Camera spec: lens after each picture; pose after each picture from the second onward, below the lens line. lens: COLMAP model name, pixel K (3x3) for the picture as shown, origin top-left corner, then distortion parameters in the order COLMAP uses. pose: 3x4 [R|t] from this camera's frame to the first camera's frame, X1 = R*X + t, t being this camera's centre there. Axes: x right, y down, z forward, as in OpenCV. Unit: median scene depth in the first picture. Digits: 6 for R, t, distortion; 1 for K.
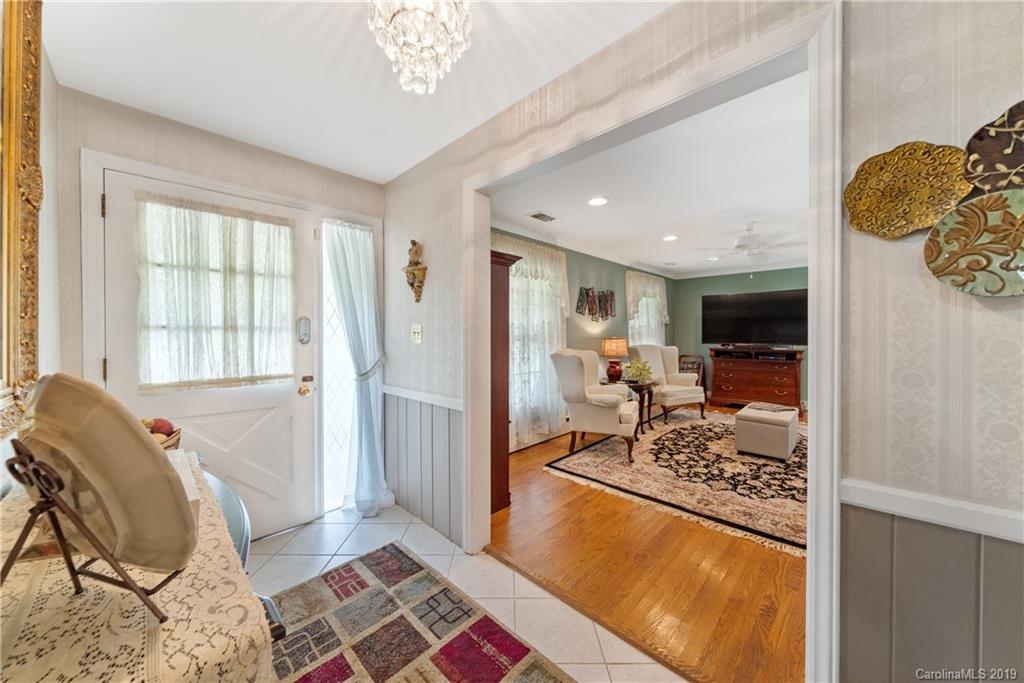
lens RADIAL K [[360.2, 0, 511.7], [0, 360.2, 337.3], [0, 0, 1]] dist [-0.001622, -0.000266]
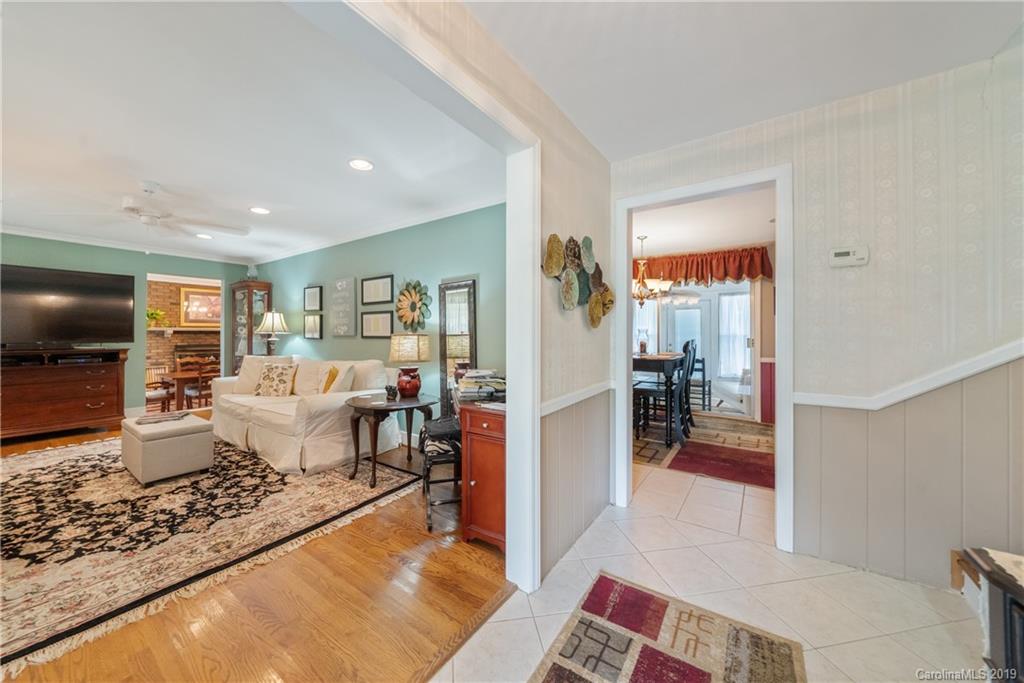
lens RADIAL K [[360.2, 0, 507.5], [0, 360.2, 335.3], [0, 0, 1]] dist [-0.001622, -0.000266]
pose [[-0.161133, -0.001521, 0.986932, -0.249797], [0.004111, 0.999989, 0.002213, 0.013202], [-0.986924, 0.004414, -0.161125, 0.432739]]
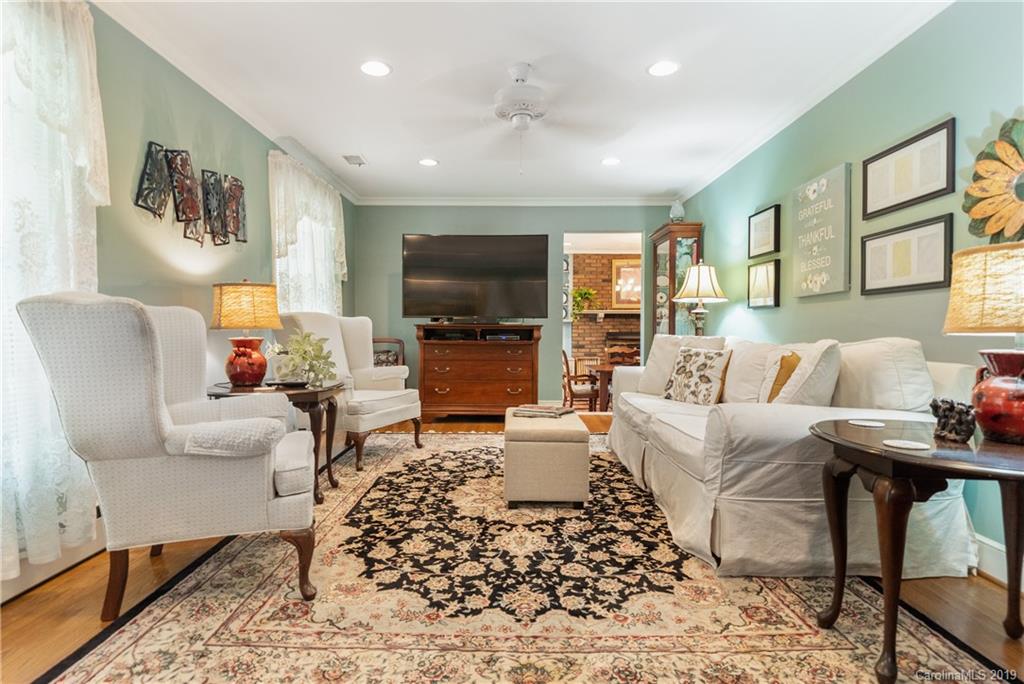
lens RADIAL K [[537.6, 0, 503.6], [0, 537.6, 340.3], [0, 0, 1]] dist [-0.010094, 0.004048]
pose [[0.731499, -0.008745, 0.681786, 0.118313], [0.000871, 0.999929, 0.011891, 0.086845], [-0.681842, -0.008105, 0.731455, 0.507717]]
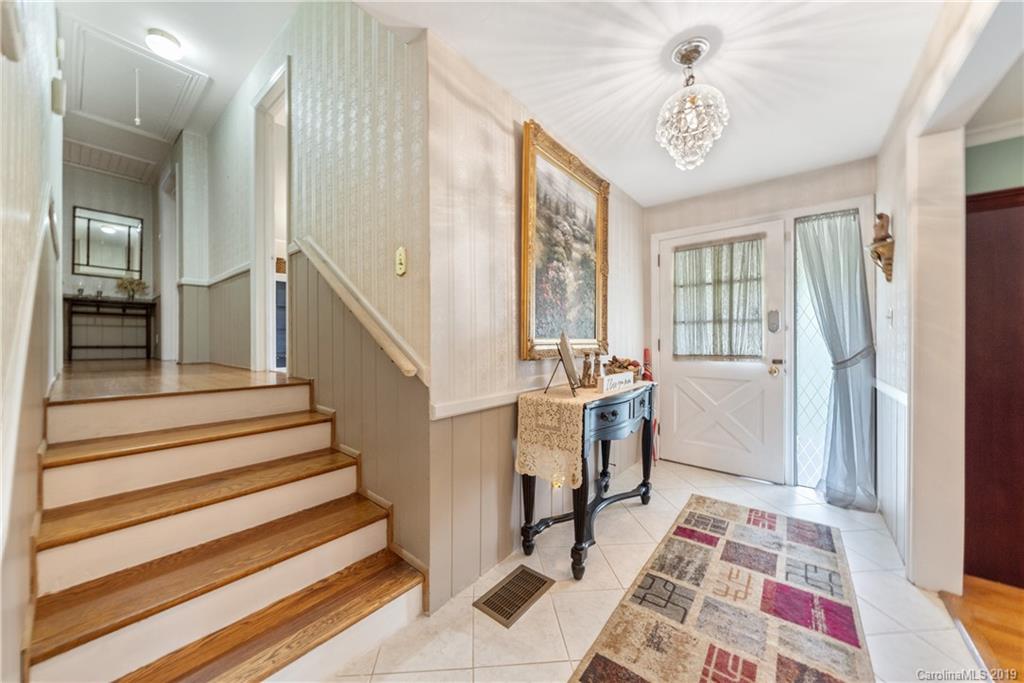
lens RADIAL K [[360.2, 0, 491.8], [0, 360.2, 339.6], [0, 0, 1]] dist [-0.001622, -0.000266]
pose [[0.053098, 0.001874, -0.998588, 0.332143], [-0.003056, 0.999994, 0.001715, 0.025673], [0.998585, 0.002960, 0.053104, -0.001742]]
